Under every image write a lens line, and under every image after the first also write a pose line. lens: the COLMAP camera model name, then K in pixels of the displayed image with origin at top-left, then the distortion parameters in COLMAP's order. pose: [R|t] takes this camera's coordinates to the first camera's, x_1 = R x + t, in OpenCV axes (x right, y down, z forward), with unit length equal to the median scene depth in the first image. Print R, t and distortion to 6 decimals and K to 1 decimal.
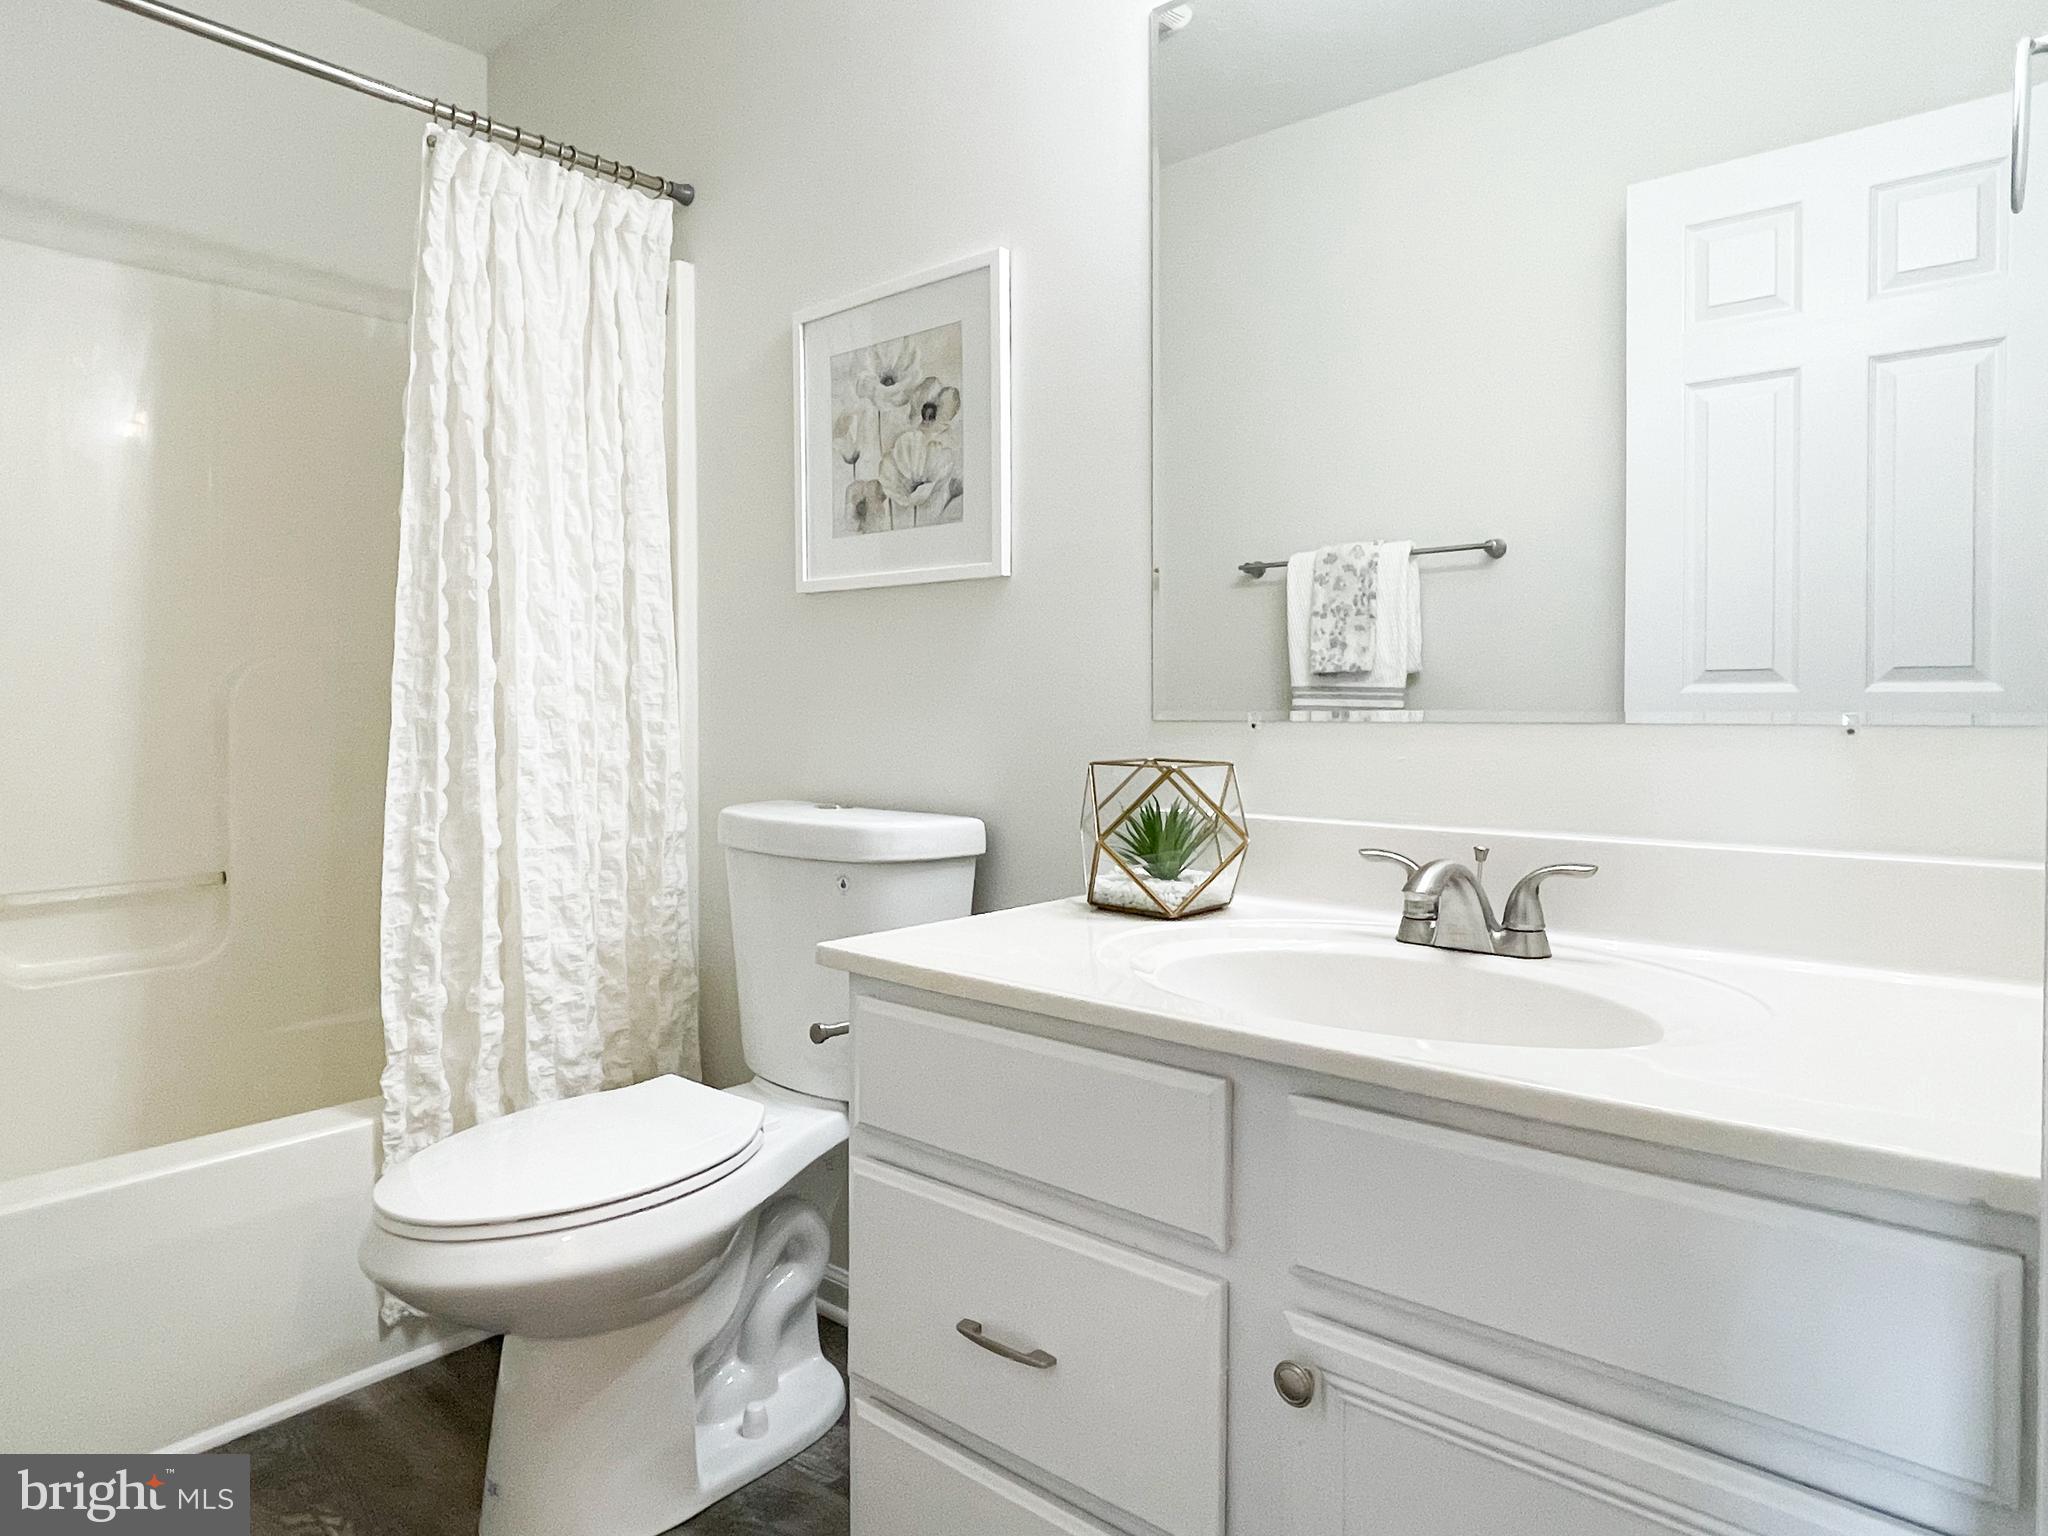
lens RADIAL K [[1205.9, 0, 1016.0], [0, 1205.9, 756.9], [0, 0, 1]] dist [-0.046812, 0.000865]
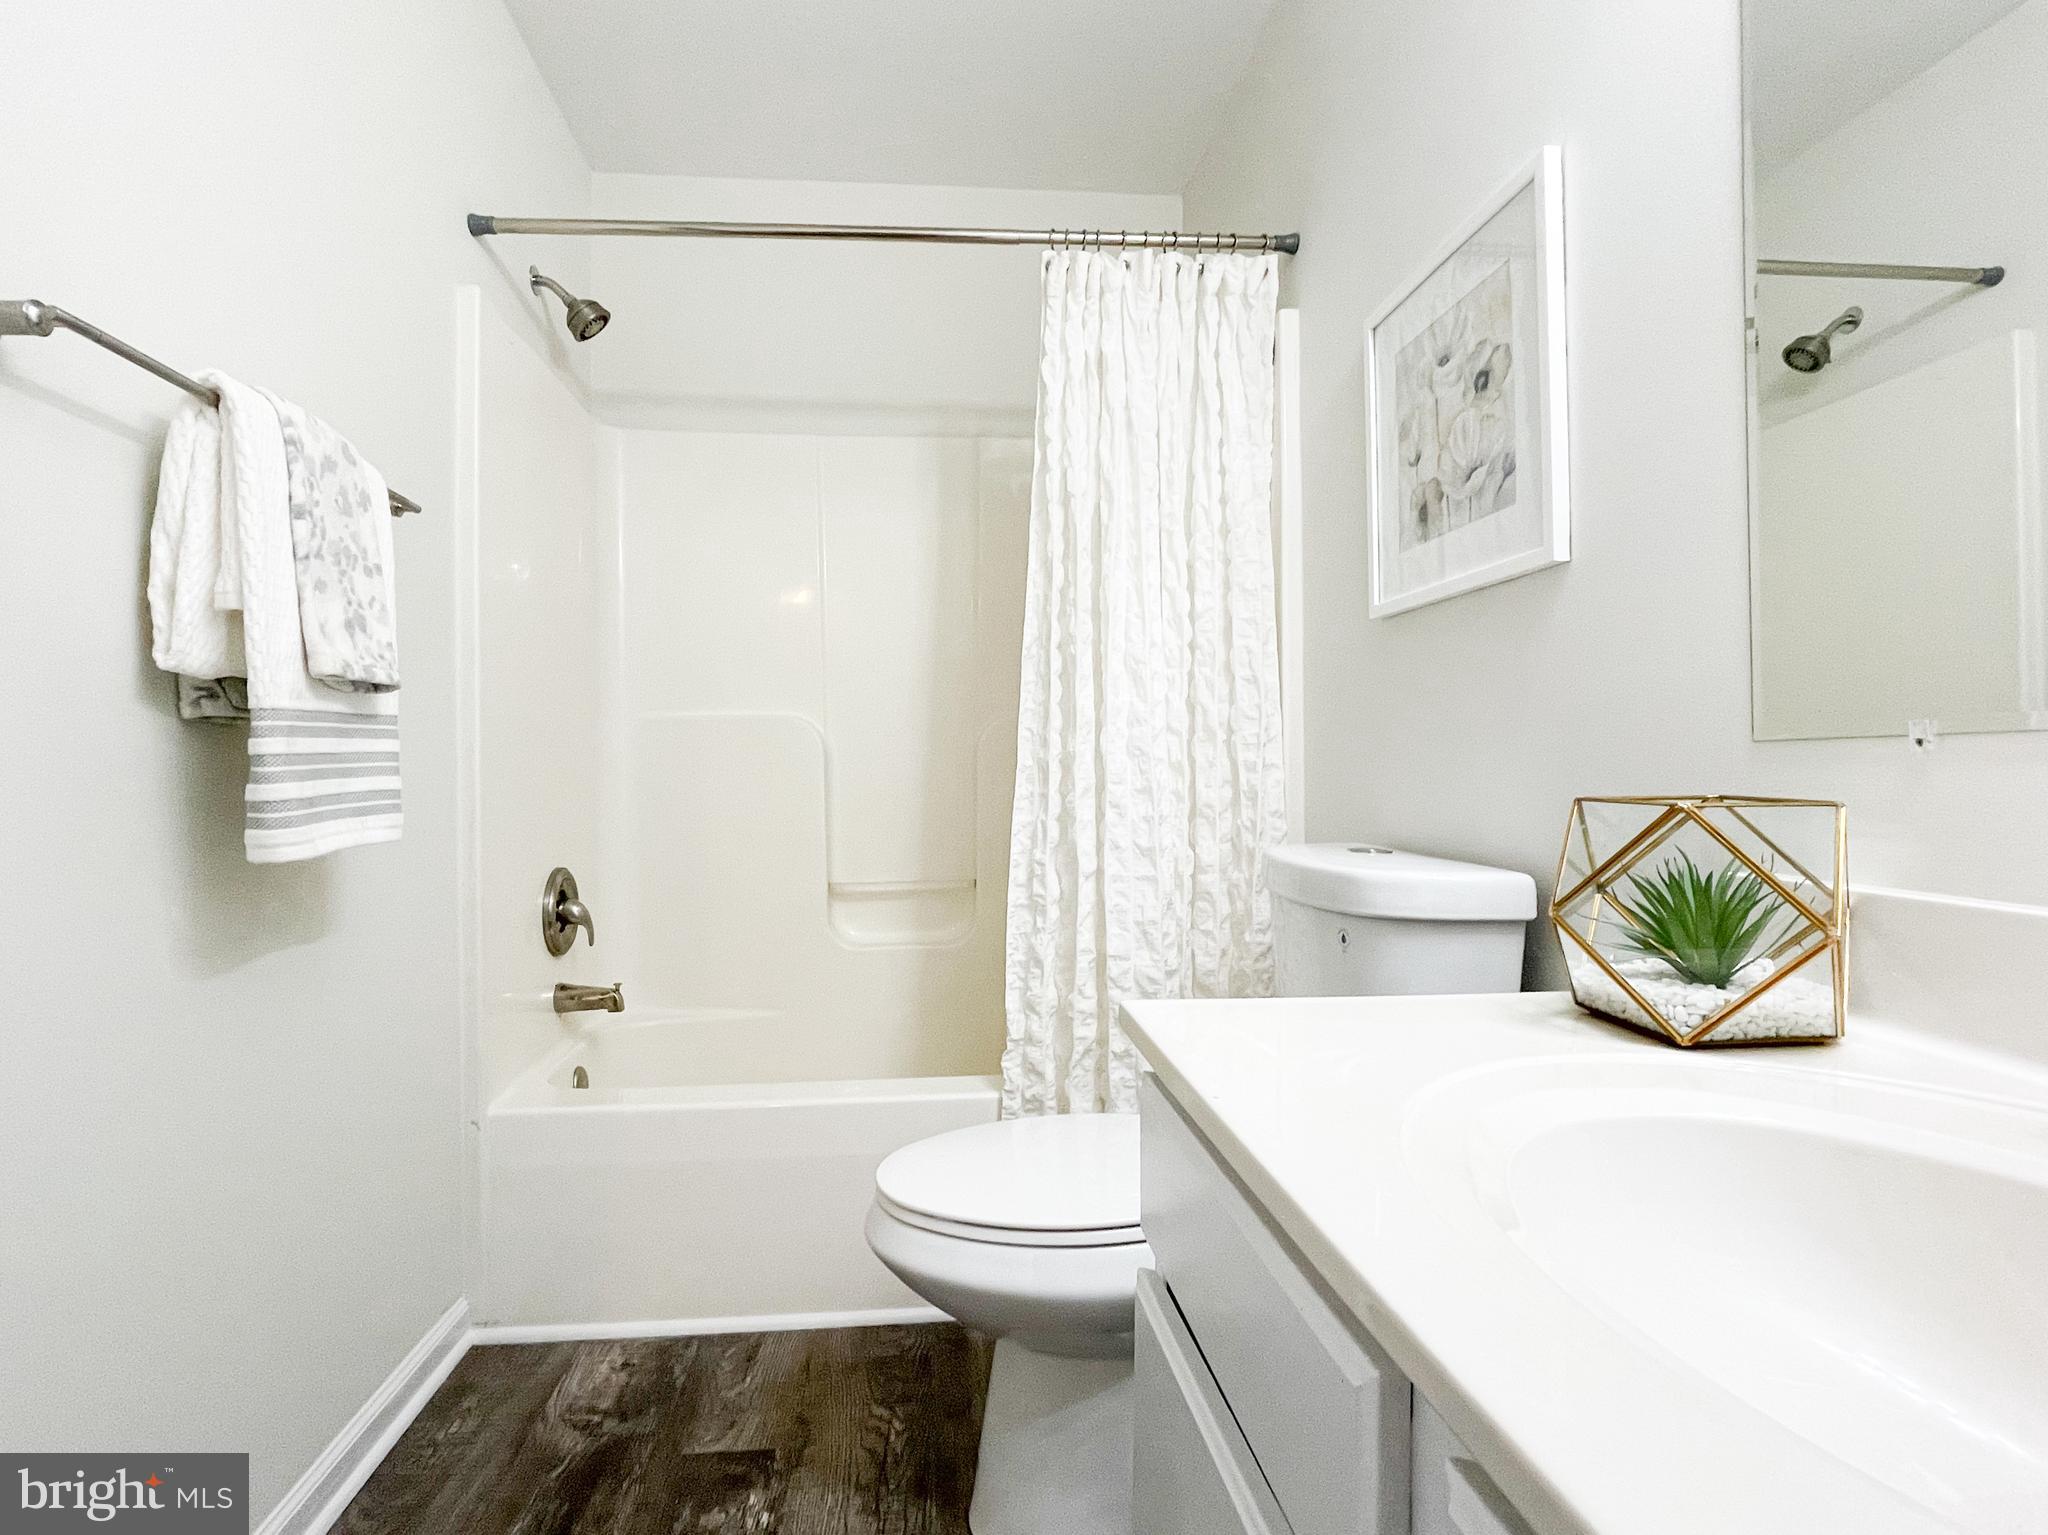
lens RADIAL K [[1000.3, 0, 1021.4], [0, 1000.3, 776.1], [0, 0, 1]] dist [0.000810, -0.044918]
pose [[0.706332, -0.001104, -0.707880, 0.184889], [-0.023954, 0.999389, -0.025460, 0.011281], [0.707475, 0.034940, 0.705874, 0.288156]]
